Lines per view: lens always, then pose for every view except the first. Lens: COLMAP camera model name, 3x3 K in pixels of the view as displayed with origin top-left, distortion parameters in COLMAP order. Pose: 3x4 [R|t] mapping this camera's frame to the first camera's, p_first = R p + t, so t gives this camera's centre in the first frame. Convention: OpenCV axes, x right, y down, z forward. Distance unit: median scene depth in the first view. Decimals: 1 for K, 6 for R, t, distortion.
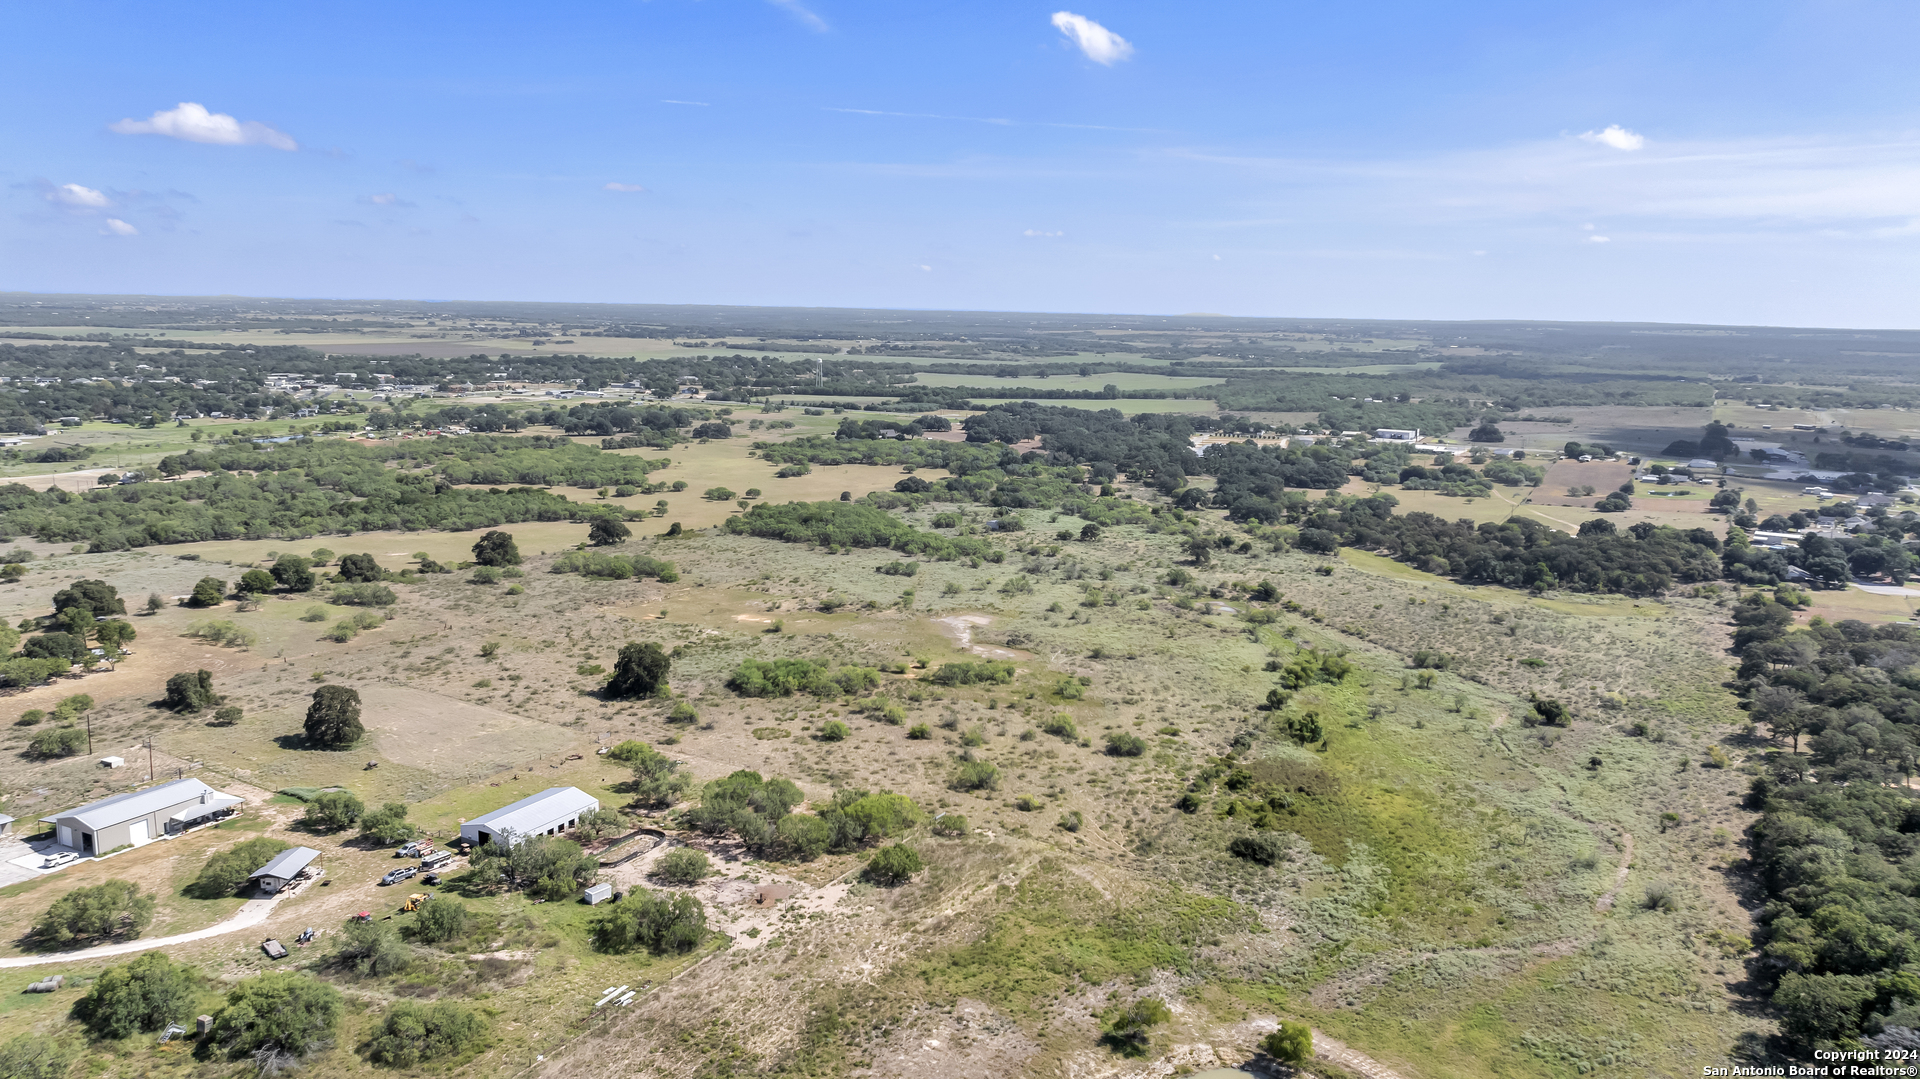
lens RADIAL K [[1345.3, 0, 975.0], [0, 1345.3, 537.7], [0, 0, 1]] dist [-0.010572, -0.001549]
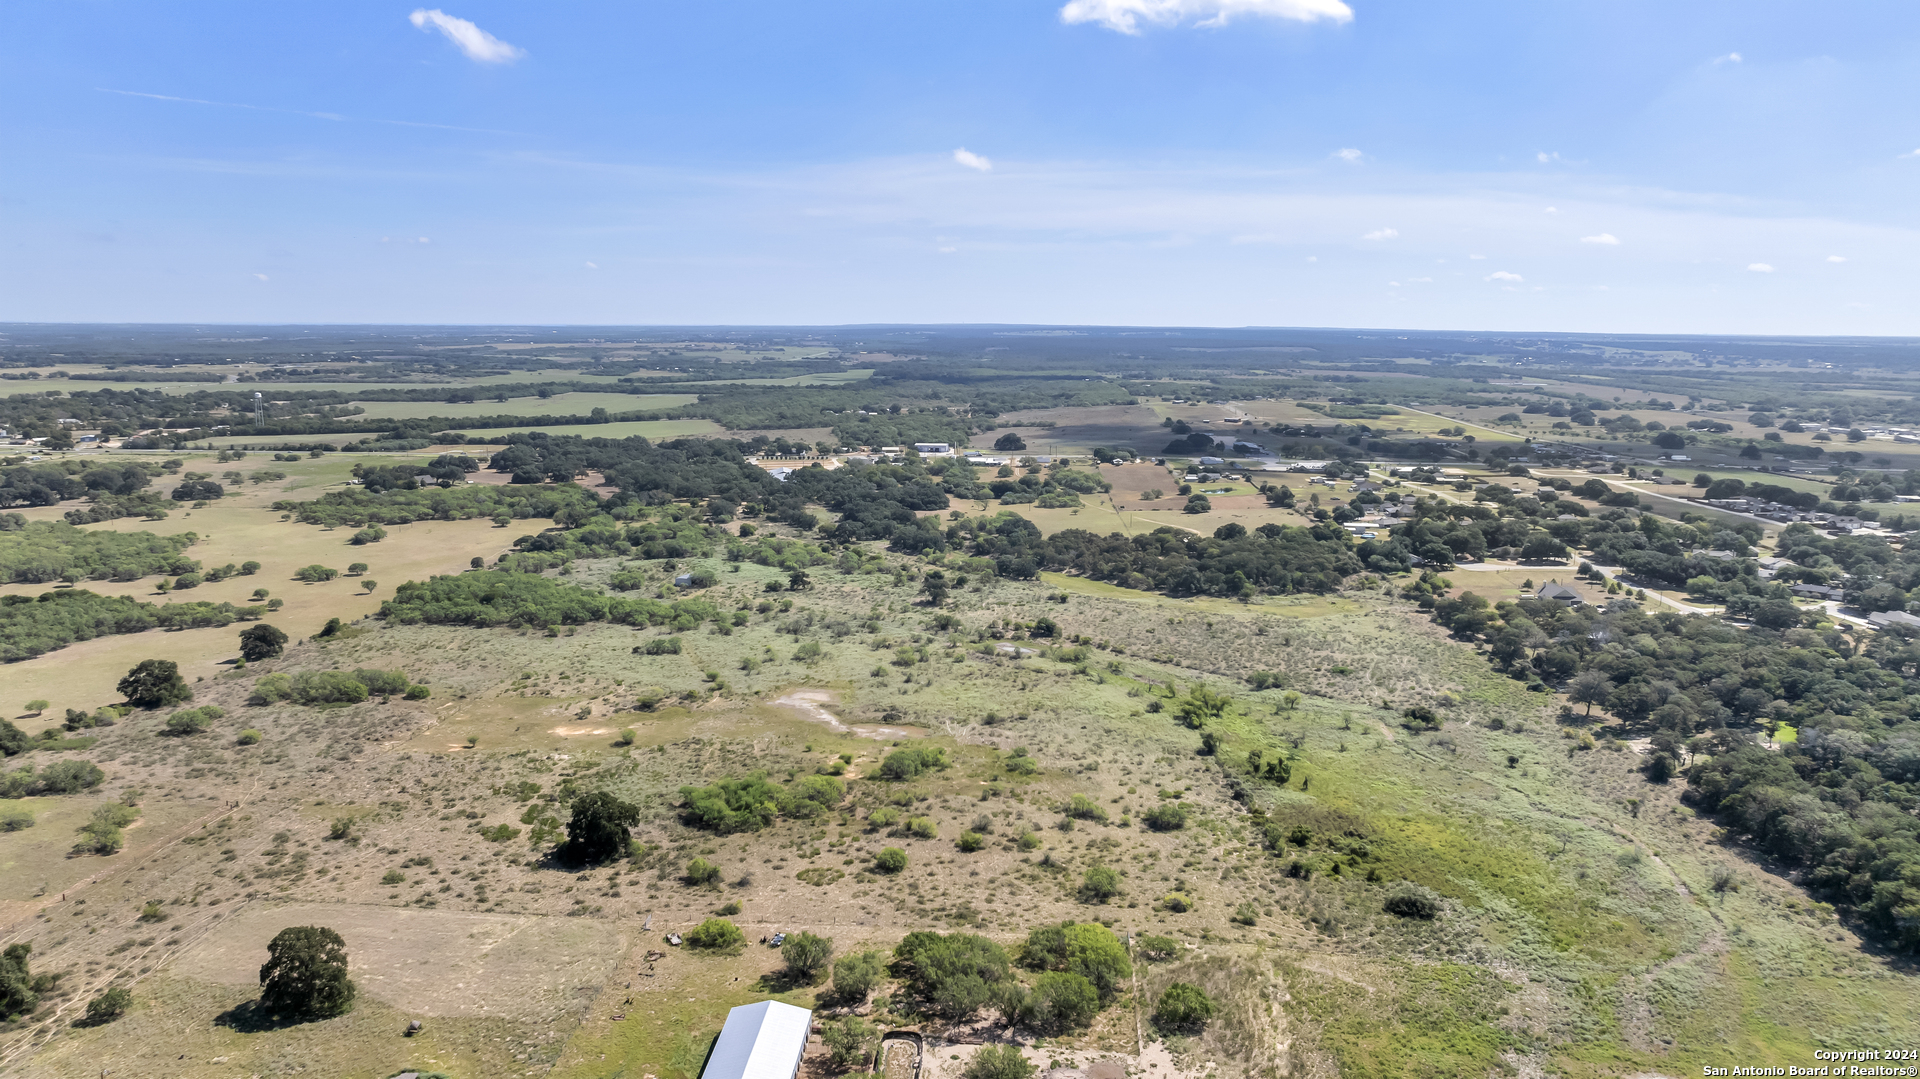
lens RADIAL K [[1340.9, 0, 962.0], [0, 1340.9, 537.8], [0, 0, 1]] dist [-0.019468, 0.001437]
pose [[0.900758, -0.084310, 0.426059, -0.377763], [0.085921, 0.996182, 0.015478, -0.069035], [-0.425737, 0.022665, 0.904563, 0.160575]]
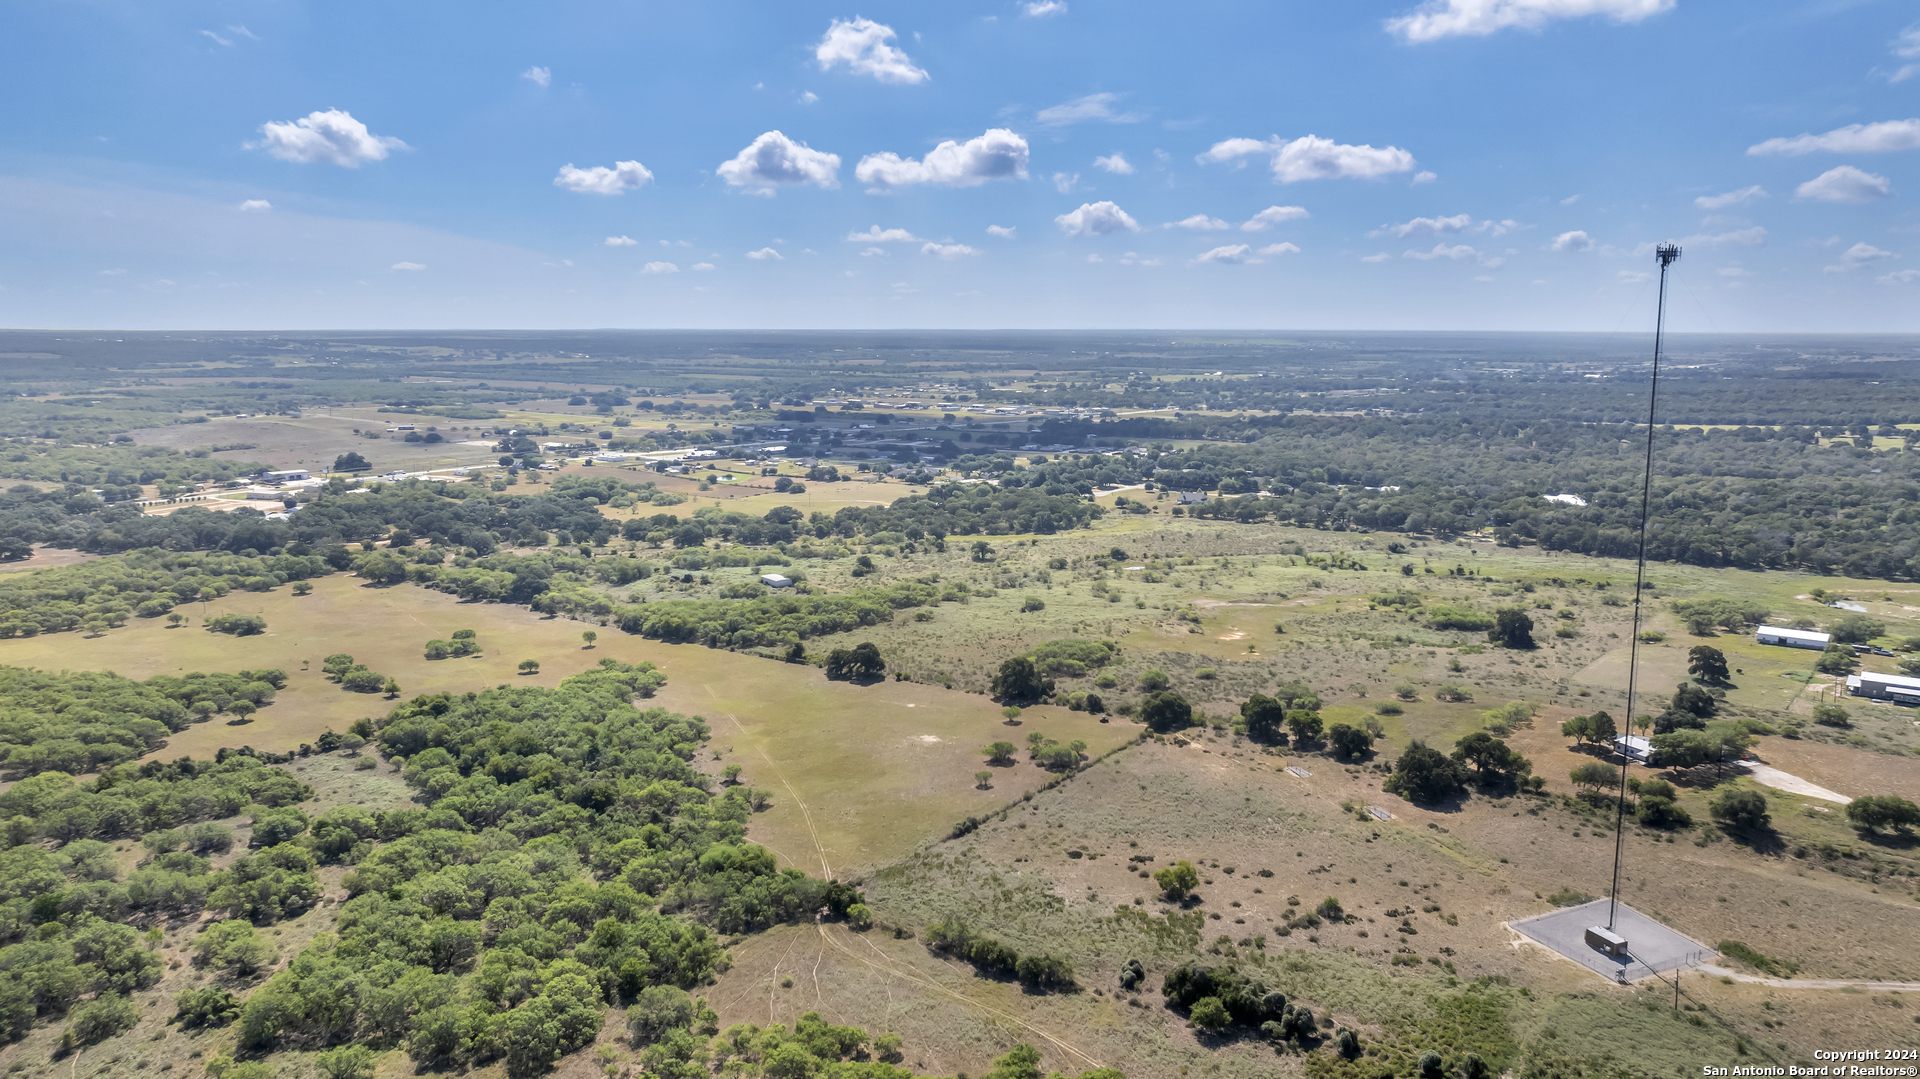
lens RADIAL K [[1390.0, 0, 964.3], [0, 1390.0, 543.3], [0, 0, 1]] dist [-0.048714, 0.060204]
pose [[0.156211, -0.176807, 0.971770, -1.740031], [0.170698, 0.973877, 0.149751, -0.306863], [-0.972862, 0.142486, 0.182311, 1.267993]]
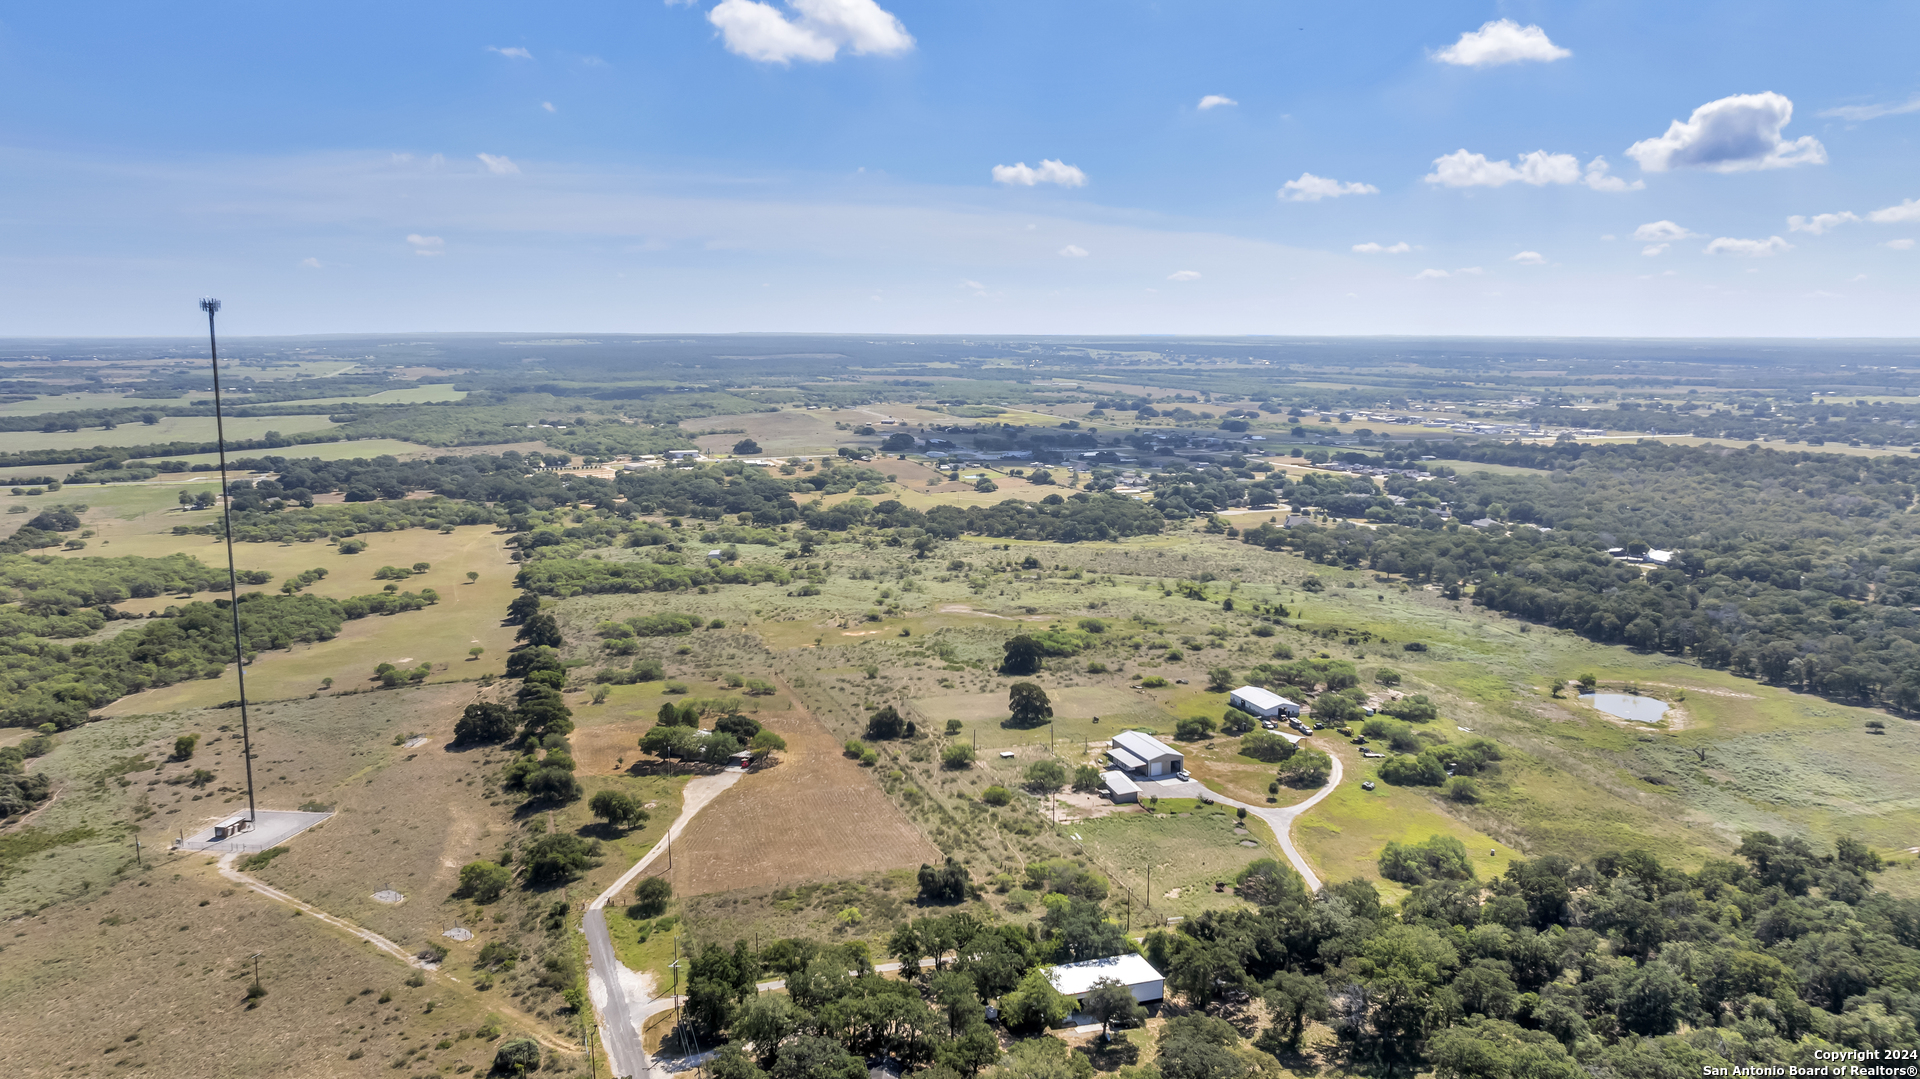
lens RADIAL K [[1373.2, 0, 959.8], [0, 1373.2, 529.9], [0, 0, 1]] dist [-0.020827, 0.001277]
pose [[0.671862, -0.129277, 0.729307, -1.333626], [0.139807, 0.989085, 0.046530, -0.109402], [-0.727362, 0.070701, 0.682602, 0.032574]]
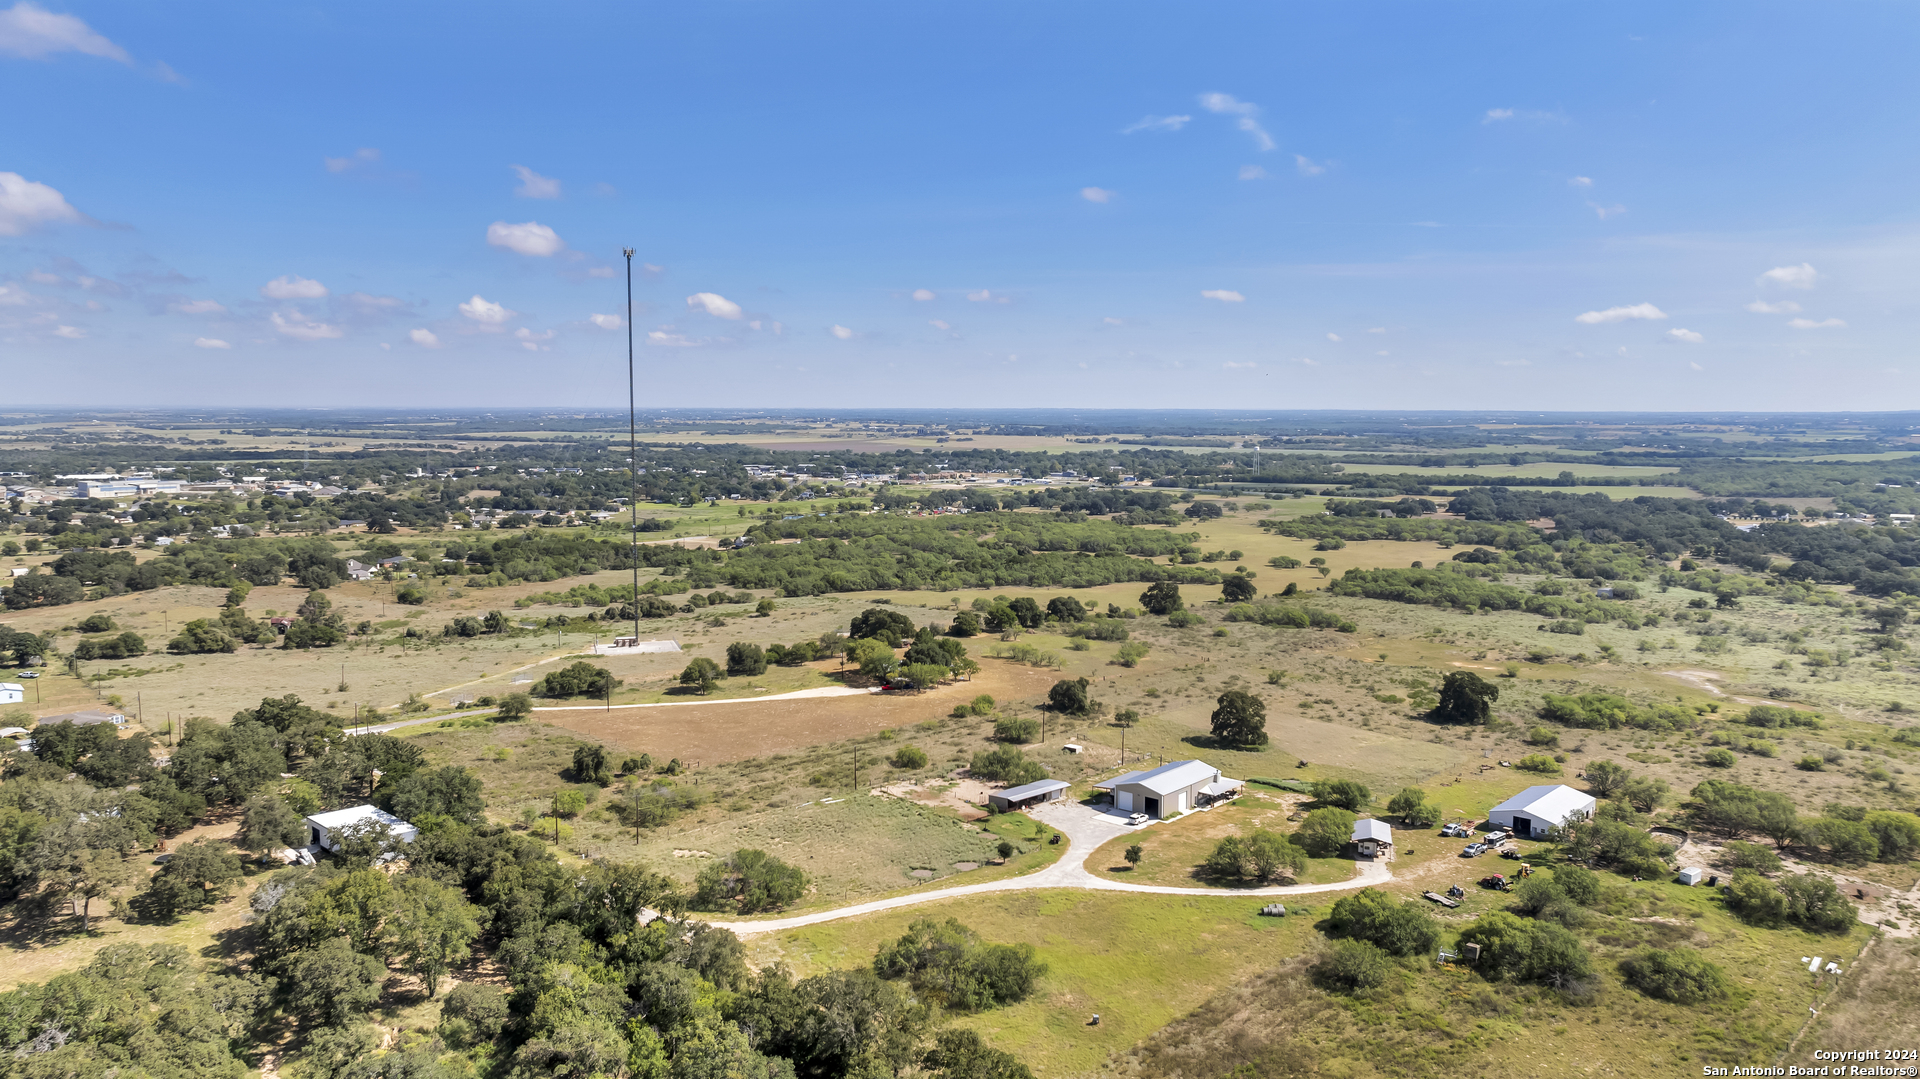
lens RADIAL K [[1352.3, 0, 968.9], [0, 1352.3, 539.5], [0, 0, 1]] dist [-0.022564, 0.002363]
pose [[0.969574, 0.006872, -0.244704, -0.360267], [-0.025124, 0.997121, -0.071543, 0.061001], [0.243508, 0.075514, 0.966955, -0.092183]]
